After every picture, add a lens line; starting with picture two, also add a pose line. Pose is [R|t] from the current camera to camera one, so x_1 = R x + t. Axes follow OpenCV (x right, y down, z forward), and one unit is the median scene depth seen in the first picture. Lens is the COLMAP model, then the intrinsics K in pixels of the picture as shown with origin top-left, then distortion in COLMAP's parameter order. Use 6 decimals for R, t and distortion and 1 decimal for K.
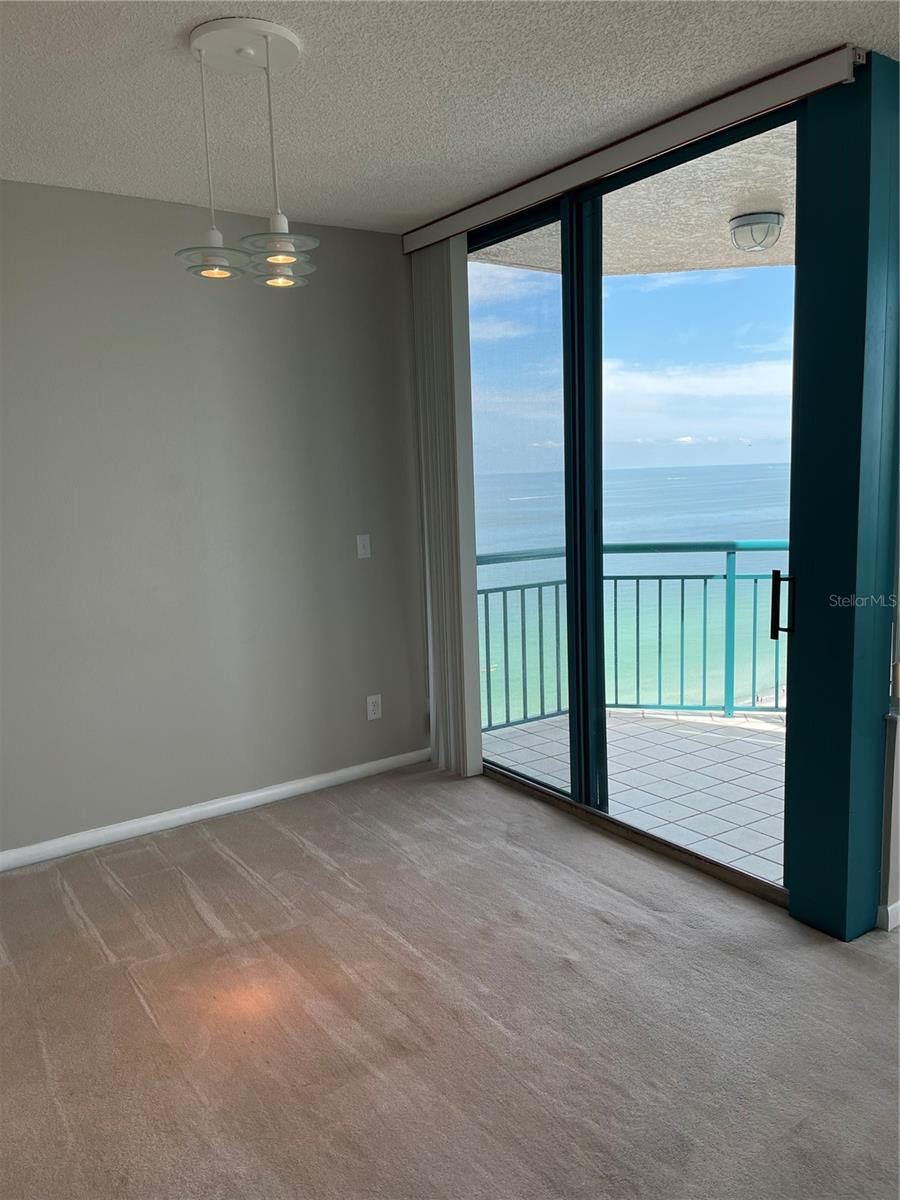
lens RADIAL K [[899.2, 0, 457.7], [0, 899.2, 600.6], [0, 0, 1]] dist [0.032632, -0.027962]
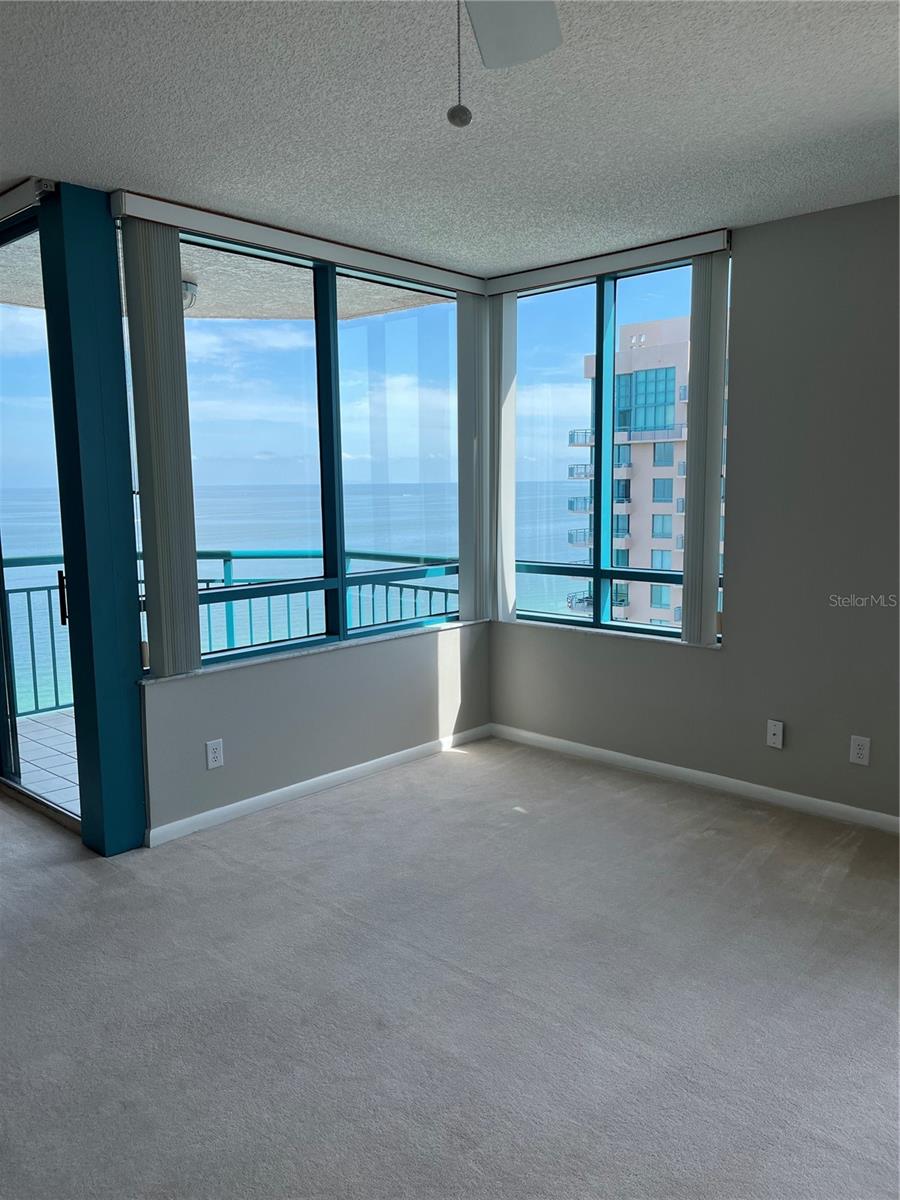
lens RADIAL K [[899.2, 0, 454.5], [0, 899.2, 599.0], [0, 0, 1]] dist [0.032632, -0.027962]
pose [[0.978017, -0.018665, 0.207690, 0.370446], [0.022145, 0.999650, -0.014443, 0.021249], [-0.207348, 0.018724, 0.978088, -0.211171]]
